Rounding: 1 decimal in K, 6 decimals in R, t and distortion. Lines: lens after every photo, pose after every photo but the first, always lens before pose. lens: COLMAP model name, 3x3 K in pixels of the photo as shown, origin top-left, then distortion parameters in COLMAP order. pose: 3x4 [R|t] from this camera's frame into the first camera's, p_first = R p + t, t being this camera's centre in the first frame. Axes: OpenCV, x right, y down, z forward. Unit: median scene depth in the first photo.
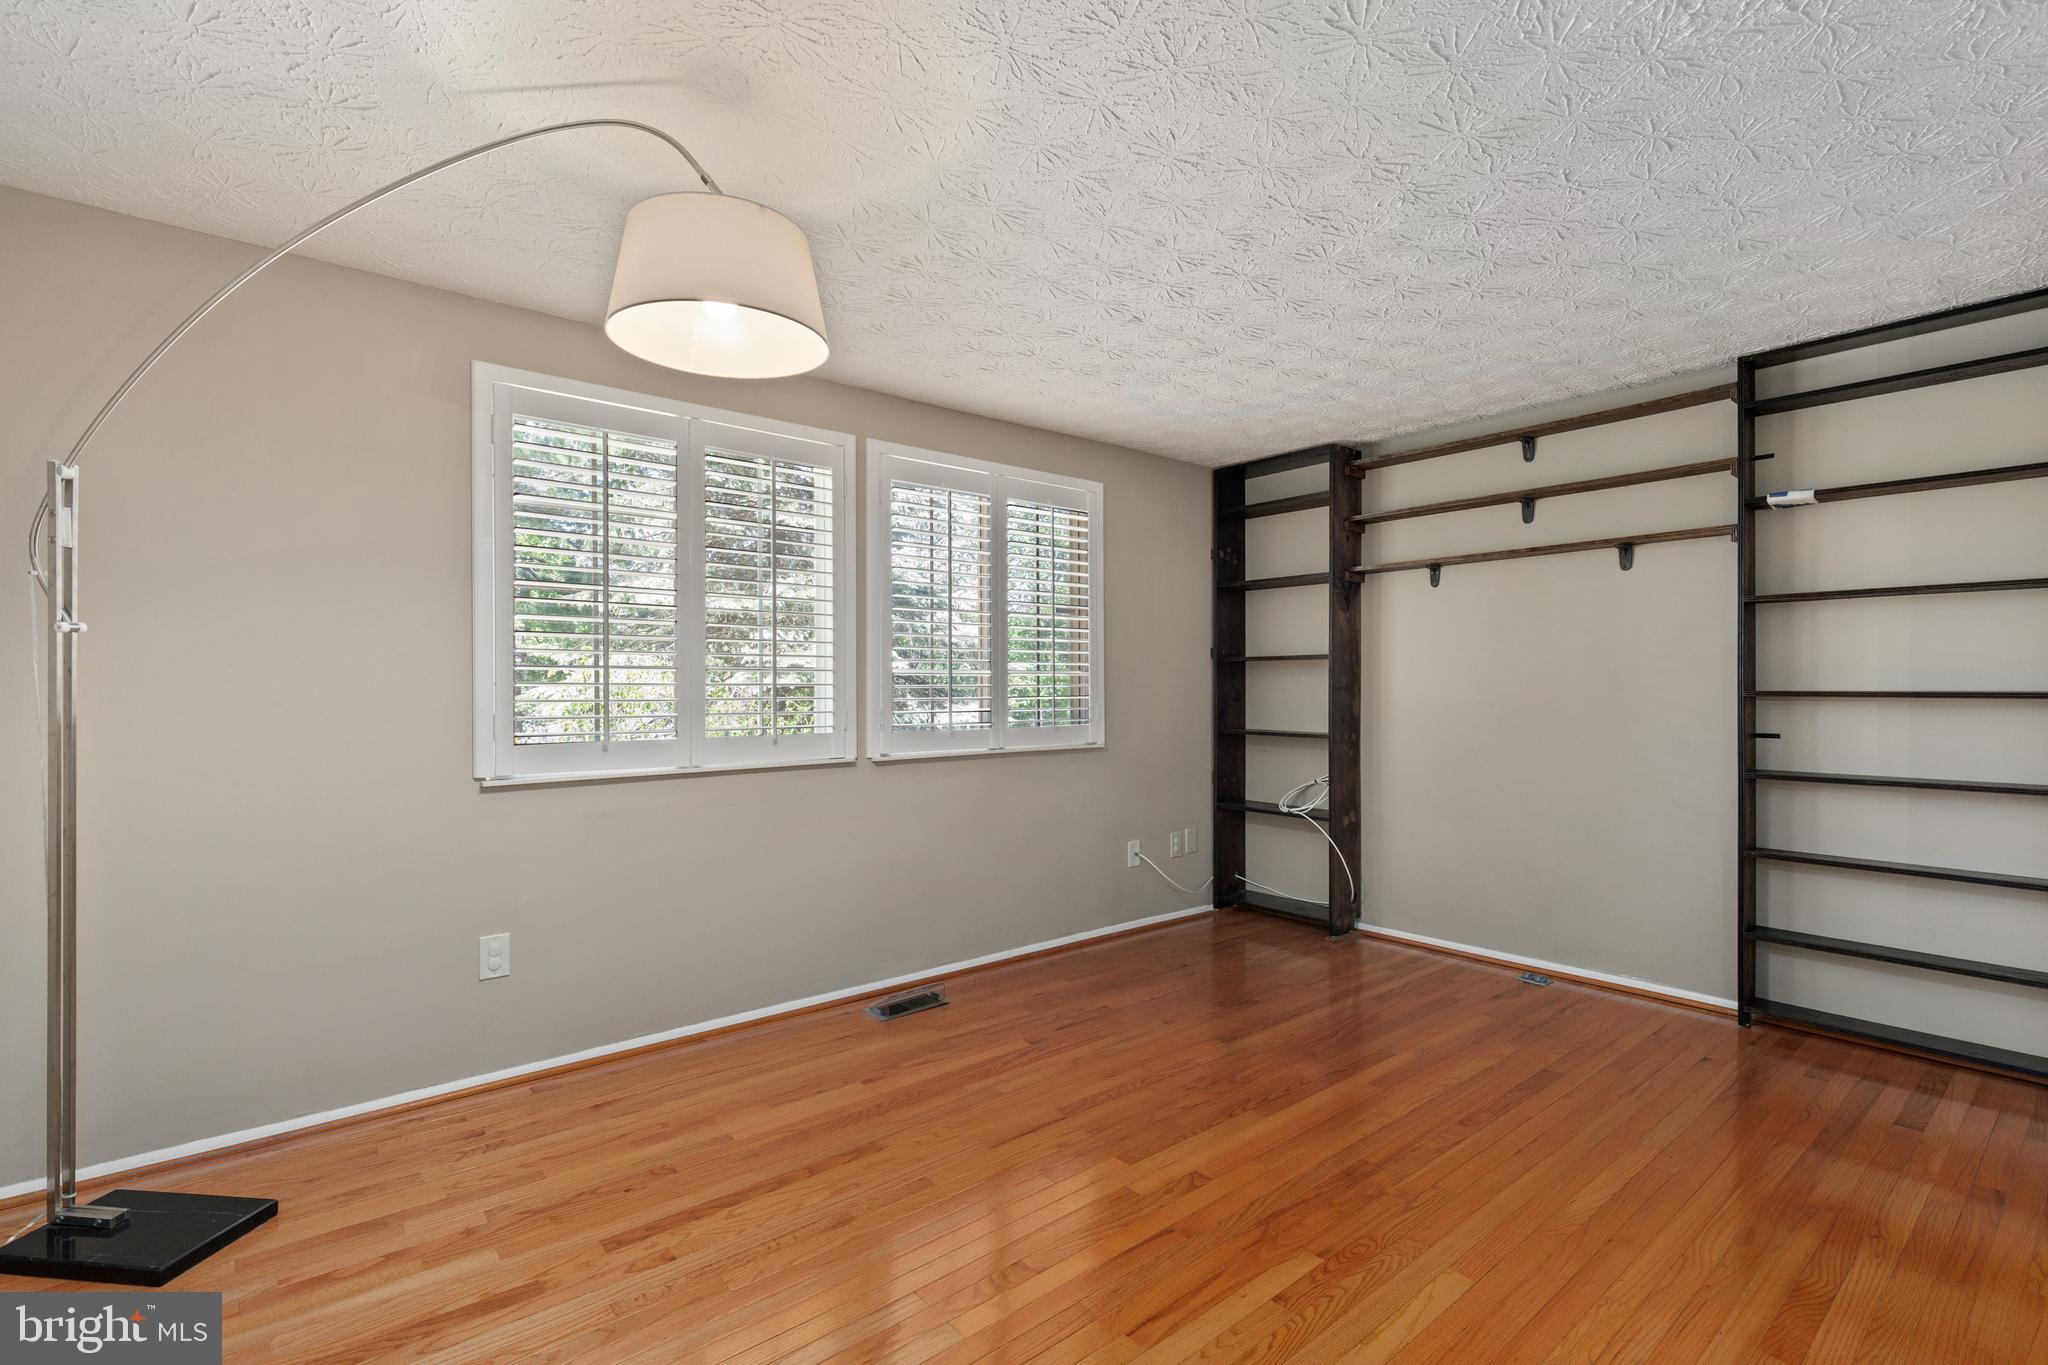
lens RADIAL K [[921.6, 0, 1002.0], [0, 921.6, 694.3], [0, 0, 1]] dist [0.009569, -0.002769]
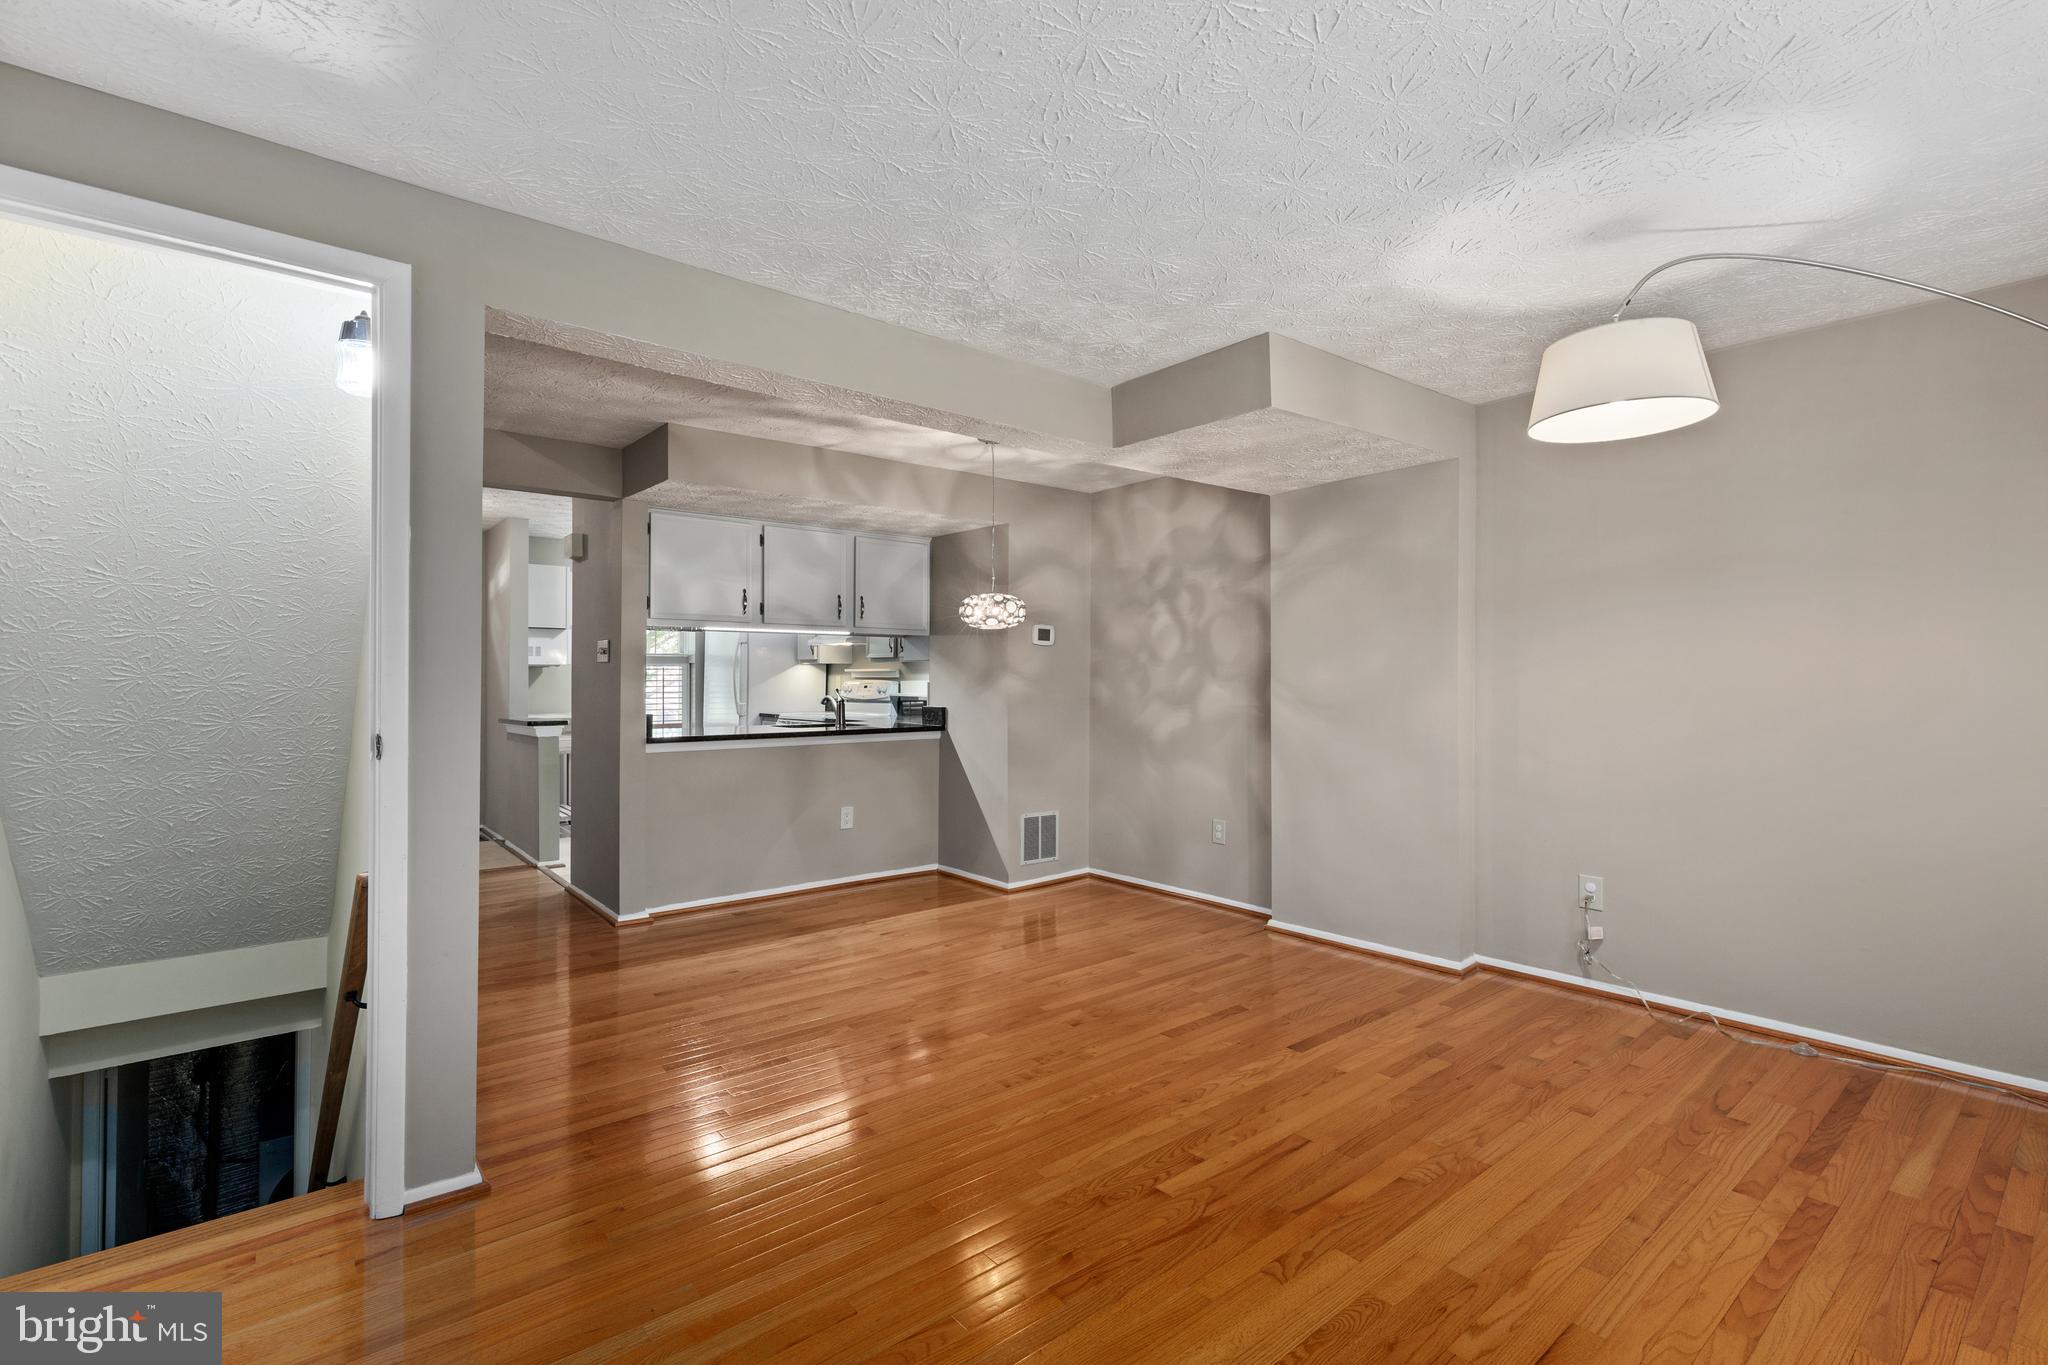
lens RADIAL K [[921.6, 0, 1026.1], [0, 921.6, 669.6], [0, 0, 1]] dist [0.009569, -0.002769]
pose [[-0.999618, 0.007915, -0.026494, 0.285799], [0.007997, 0.999964, -0.003003, -0.011612], [0.026469, -0.003213, -0.999644, 1.147583]]
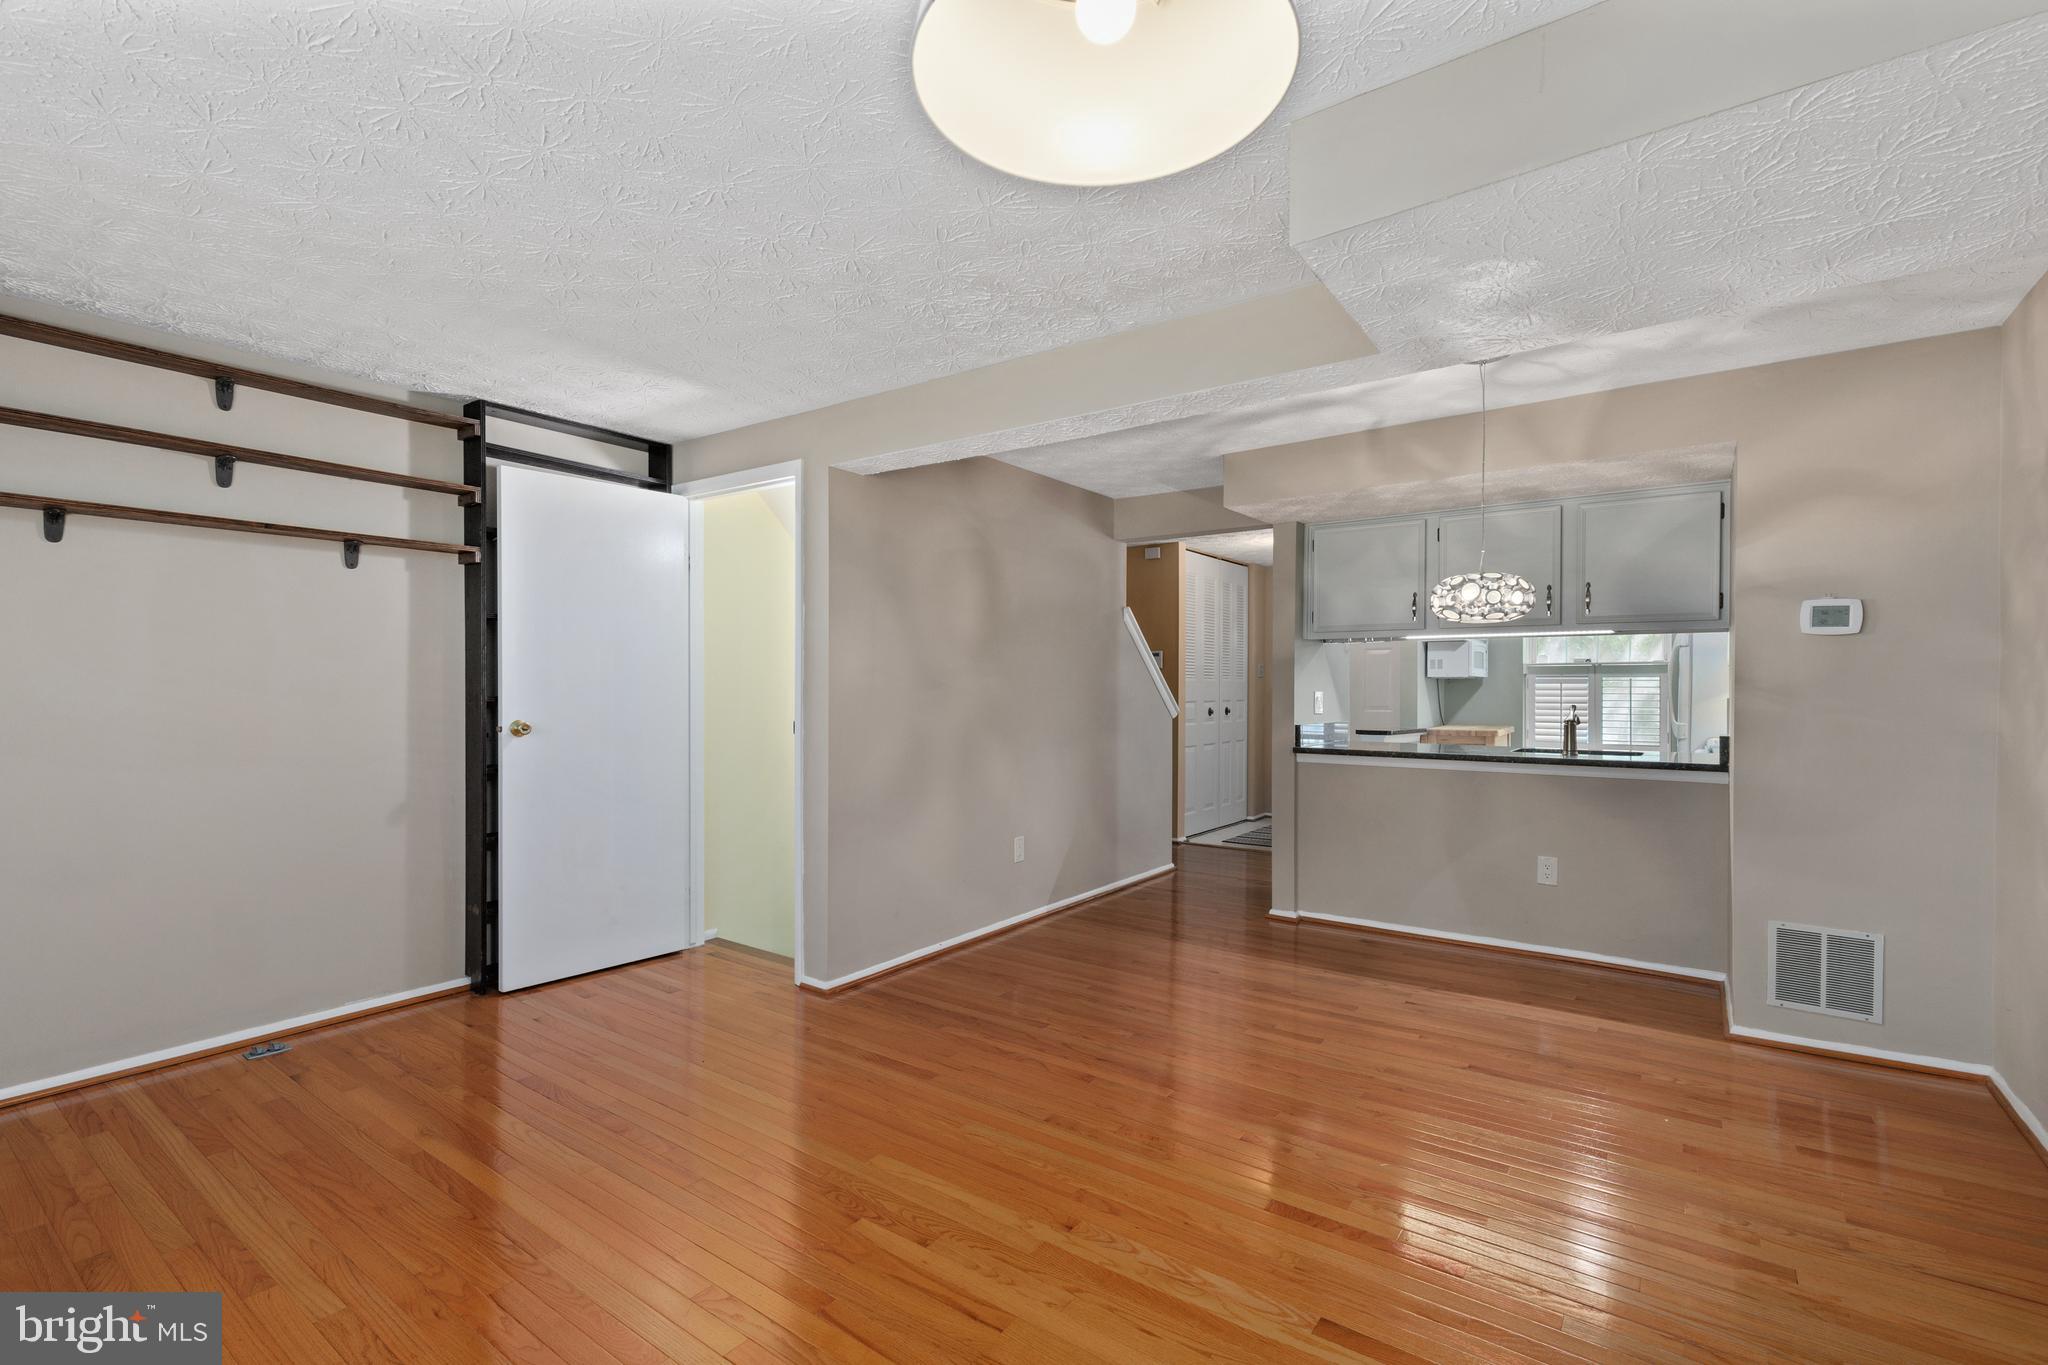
lens RADIAL K [[921.6, 0, 1014.8], [0, 921.6, 687.2], [0, 0, 1]] dist [0.009569, -0.002769]
pose [[-0.270679, 0.007987, 0.962637, -0.408908], [0.004771, 0.999964, -0.006956, -0.004634], [-0.962658, 0.002710, -0.270707, 0.603742]]
